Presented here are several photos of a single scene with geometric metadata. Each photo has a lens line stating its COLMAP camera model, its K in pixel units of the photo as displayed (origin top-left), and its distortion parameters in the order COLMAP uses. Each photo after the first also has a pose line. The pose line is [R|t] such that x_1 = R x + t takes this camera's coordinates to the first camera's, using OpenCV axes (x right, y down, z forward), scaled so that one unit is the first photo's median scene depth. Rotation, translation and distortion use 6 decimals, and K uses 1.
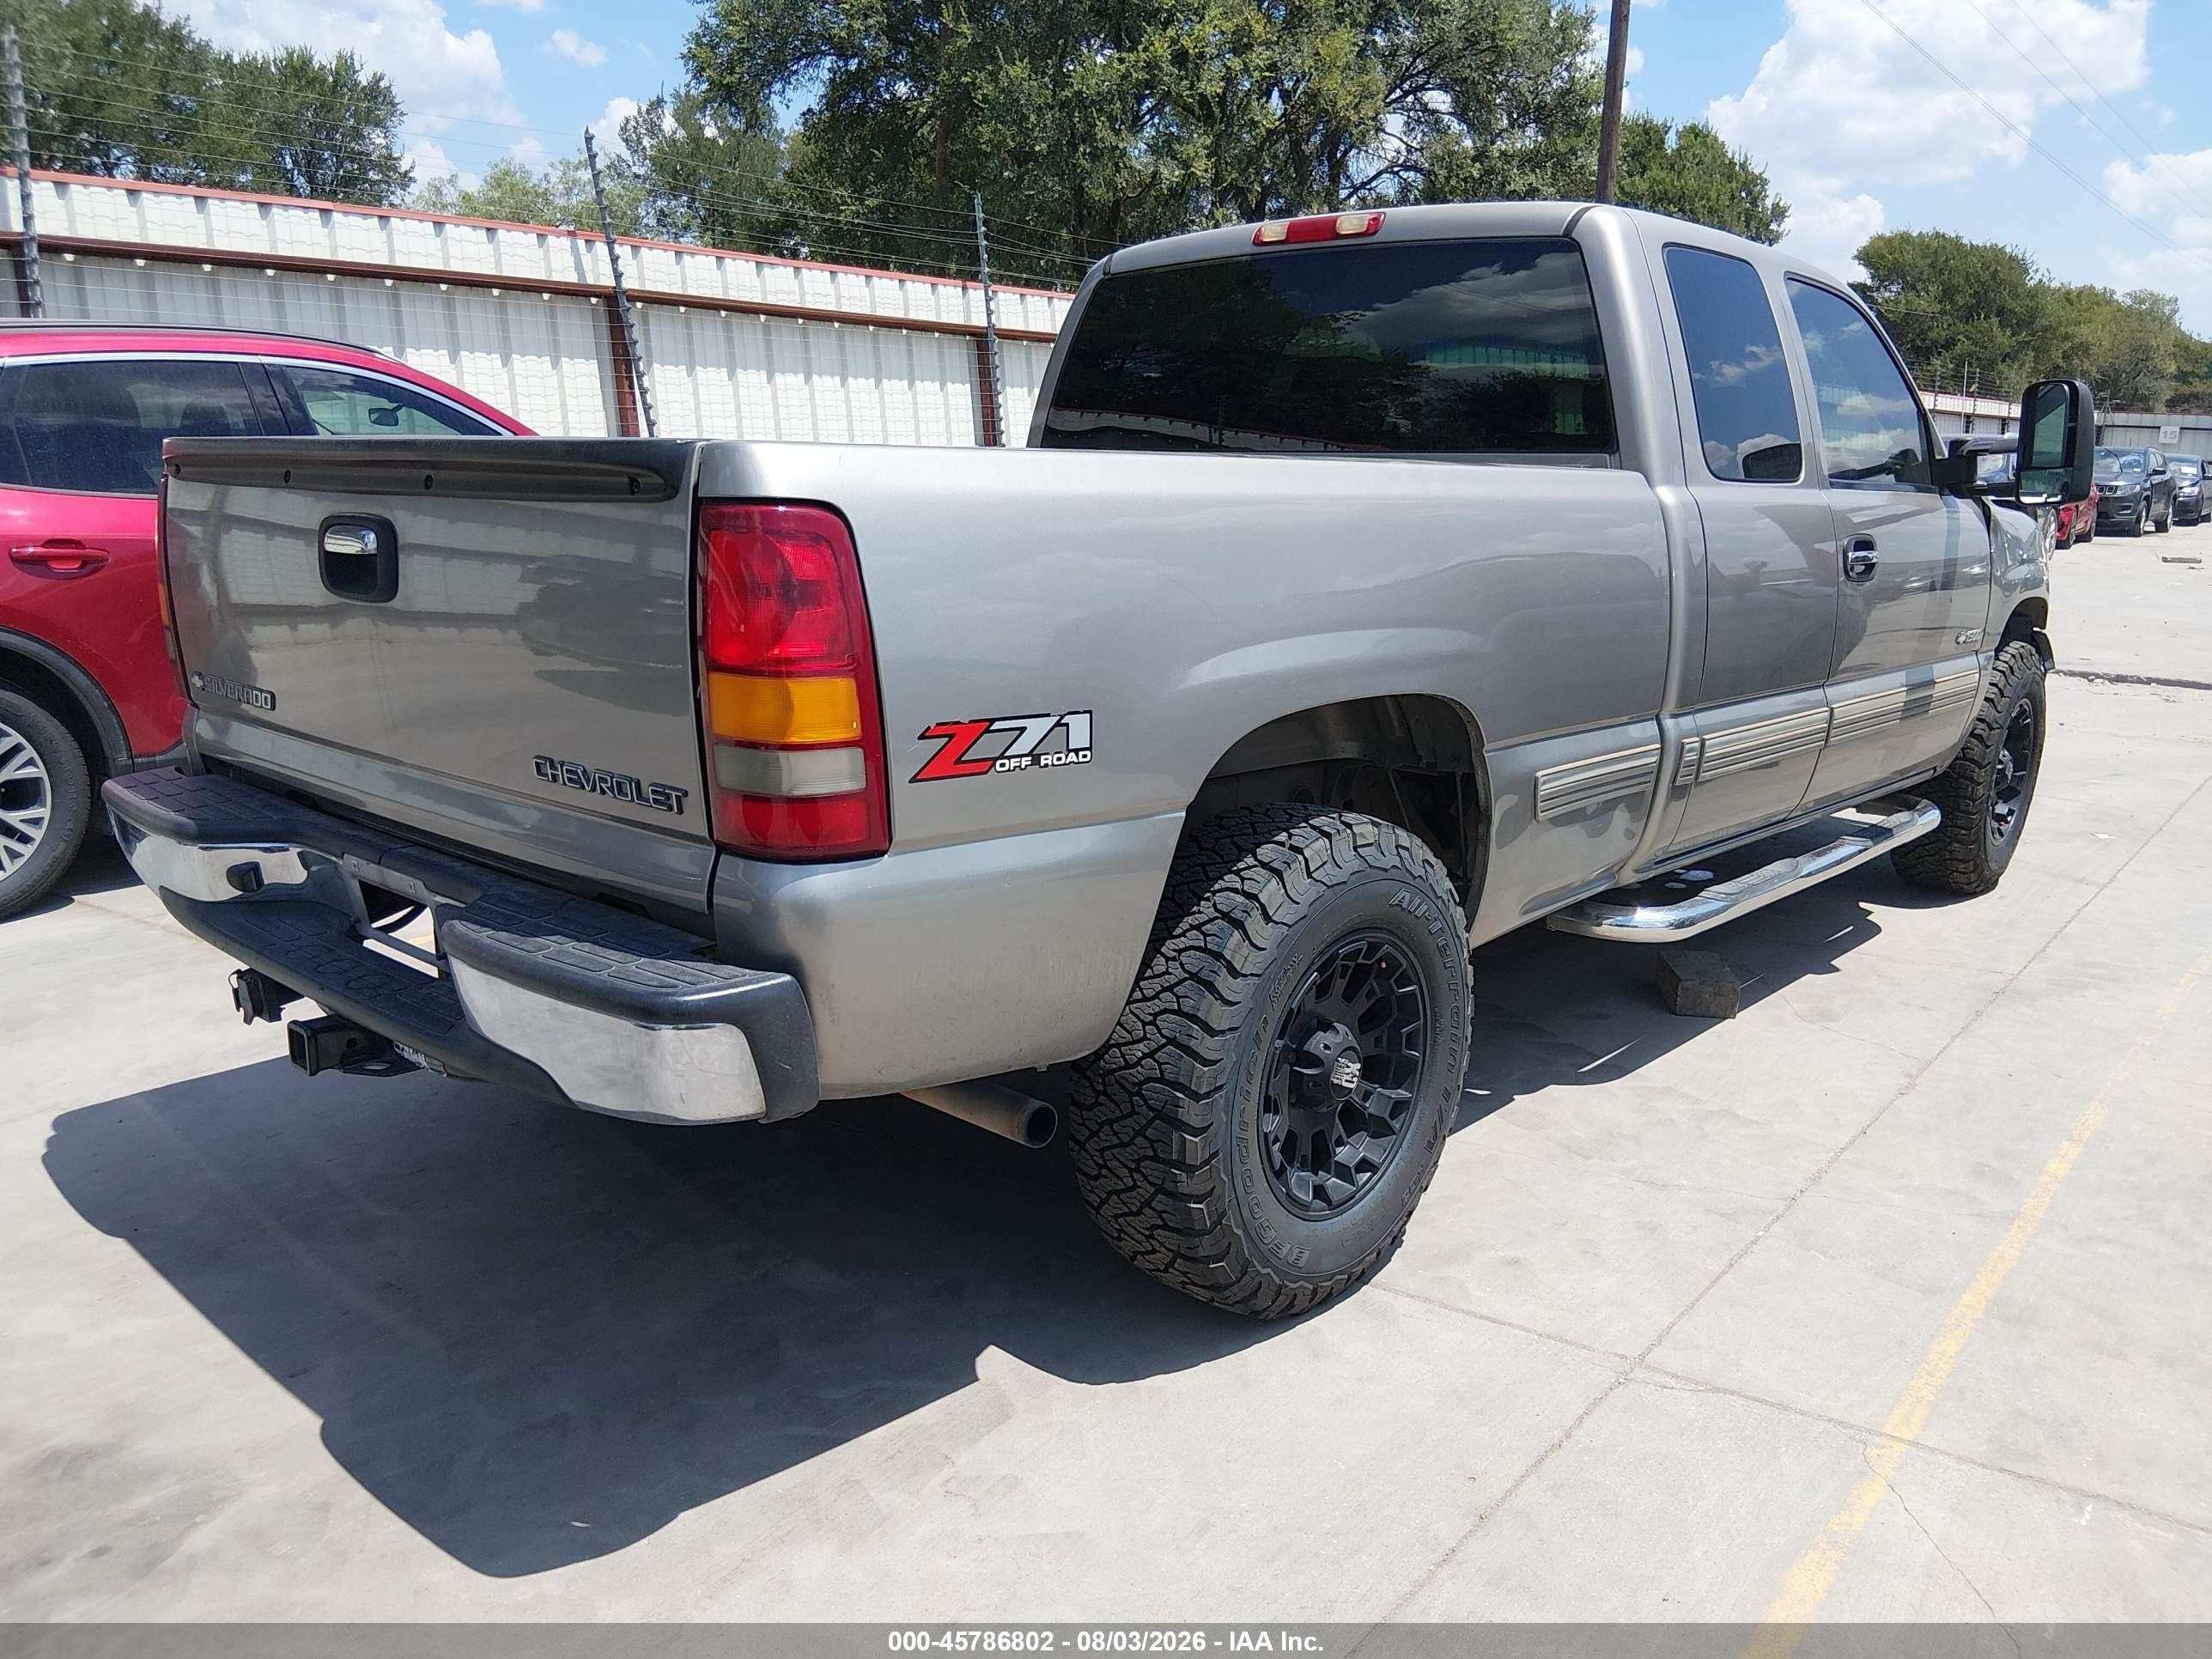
lens RADIAL K [[1730.9, 0, 1121.7], [0, 1730.9, 828.5], [0, 0, 1]] dist [0.046468, -0.098019]
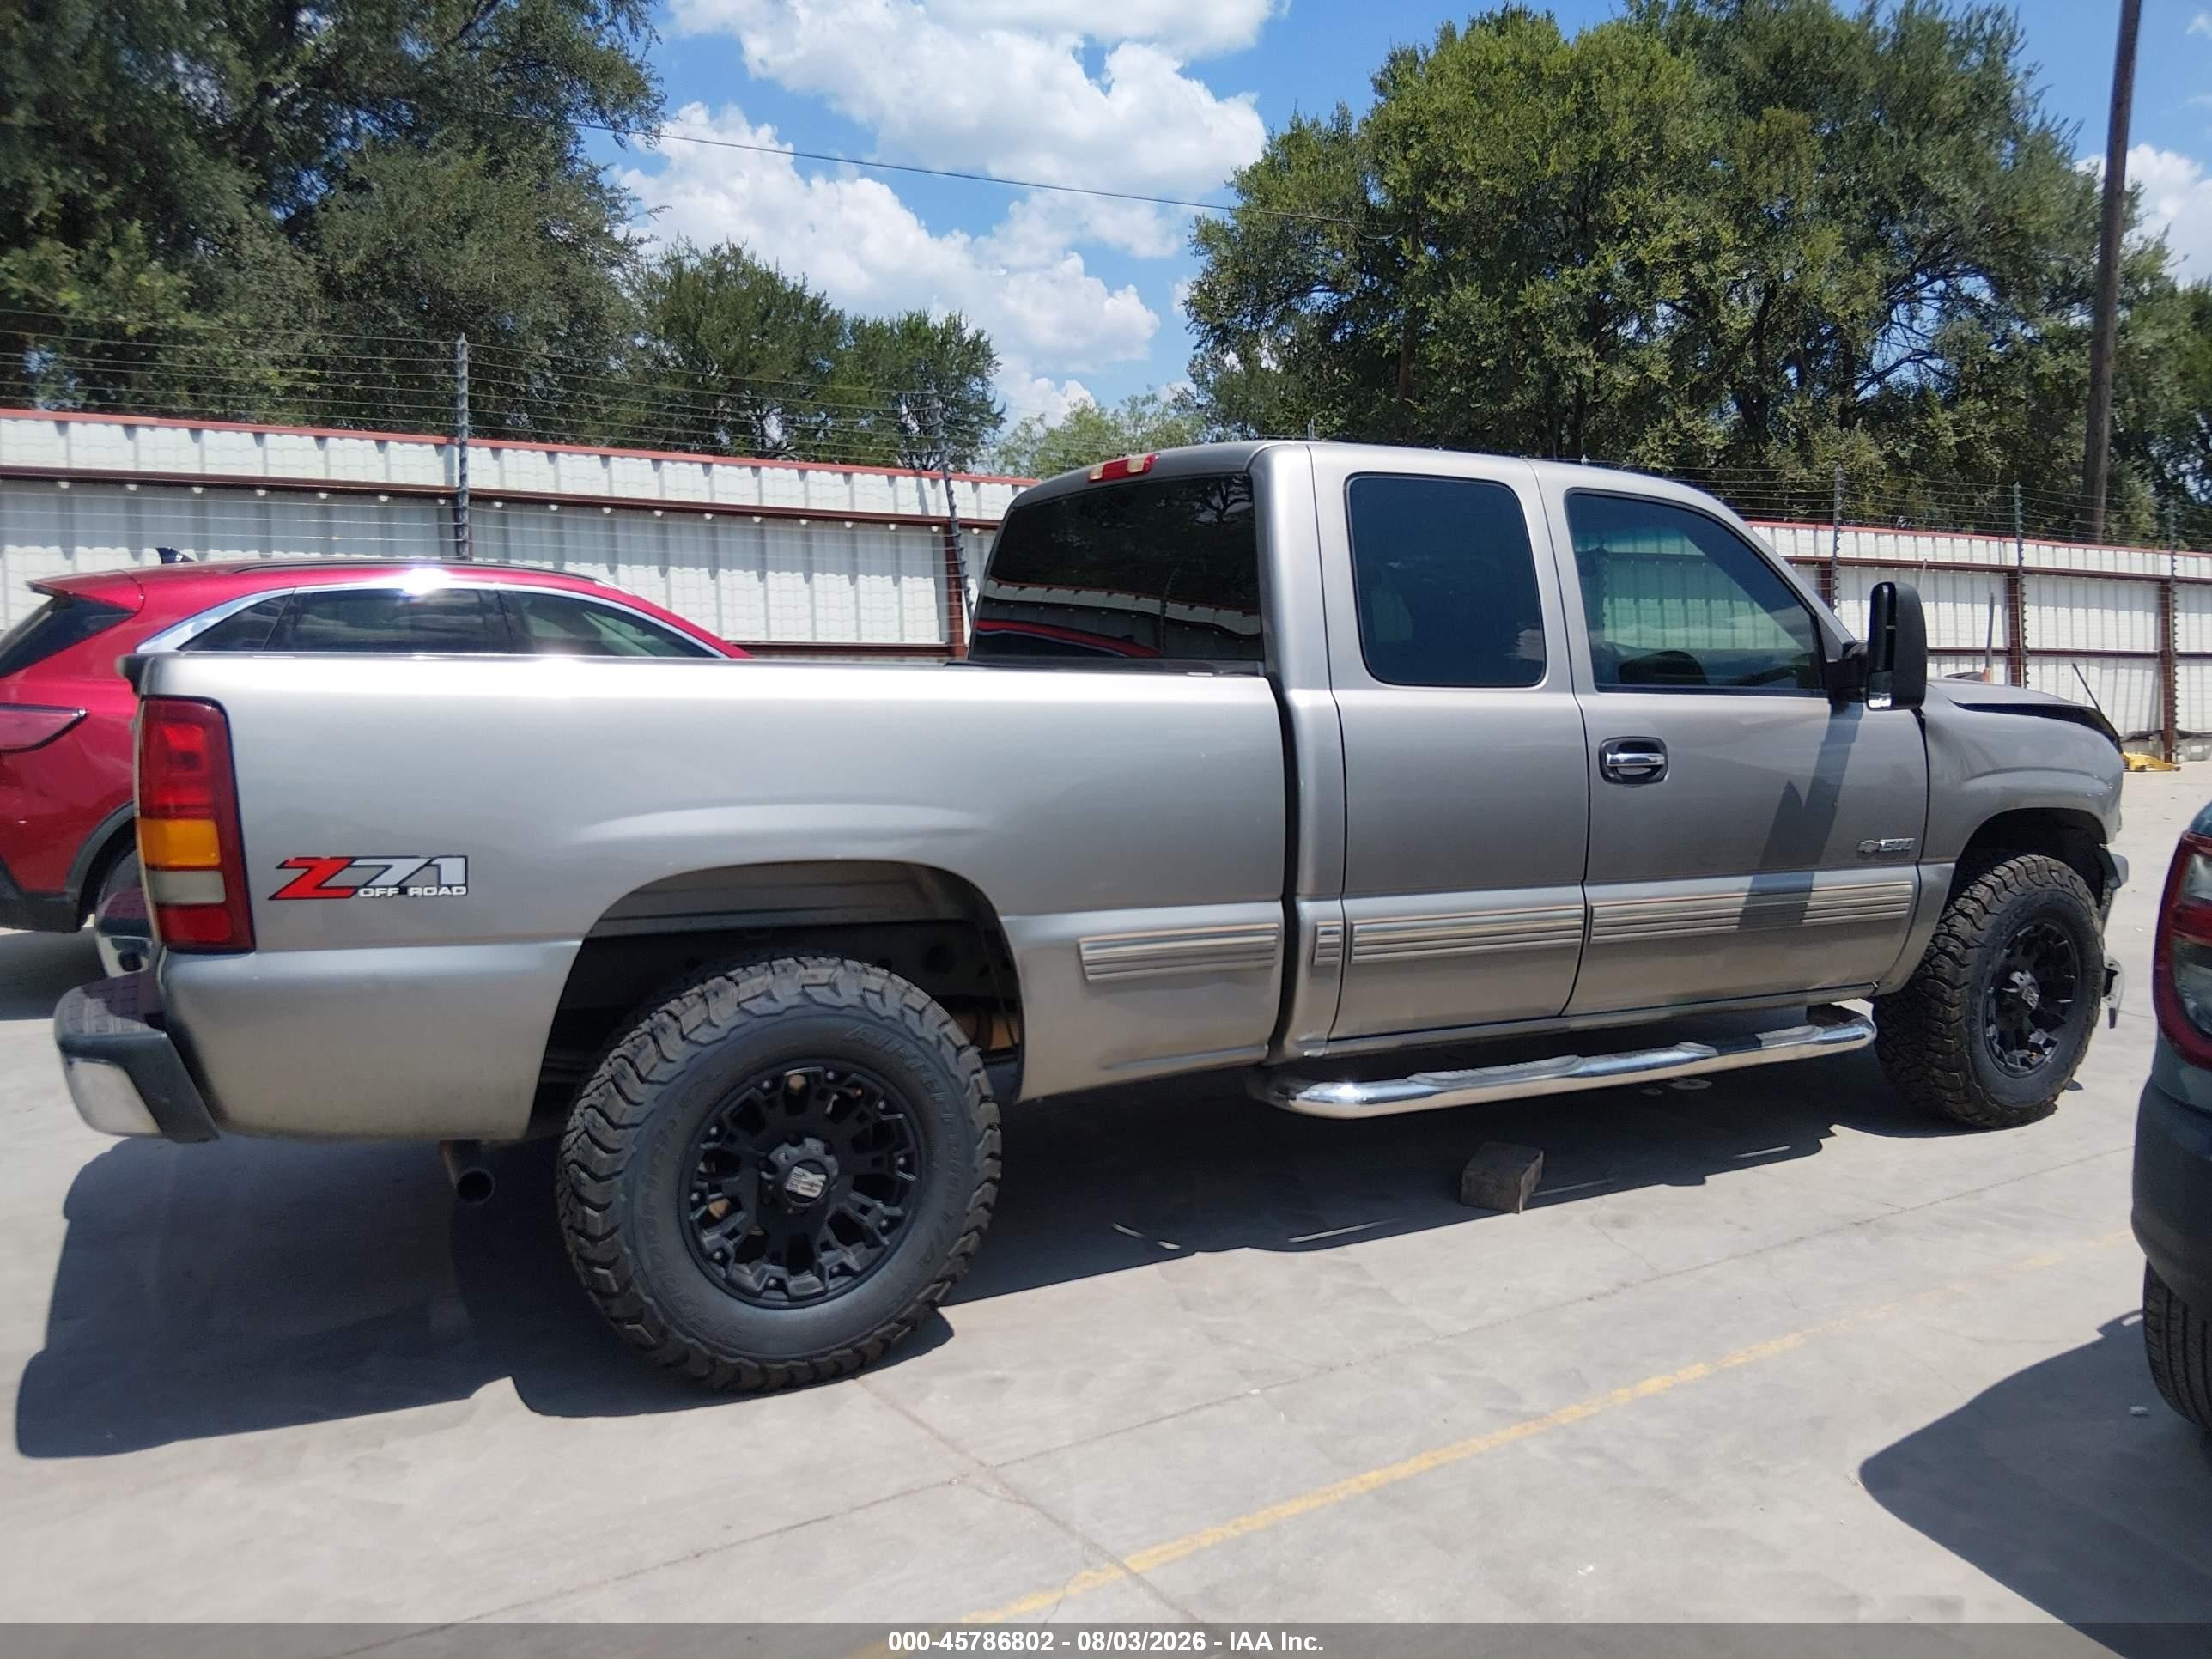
lens RADIAL K [[1748.3, 0, 1151.8], [0, 1748.3, 817.4], [0, 0, 1]] dist [0.102267, -0.196251]
pose [[0.942239, 0.026751, -0.333872, 0.228834], [-0.066613, 0.991860, -0.108521, 0.003246], [0.328251, 0.124493, 0.936351, -0.020136]]
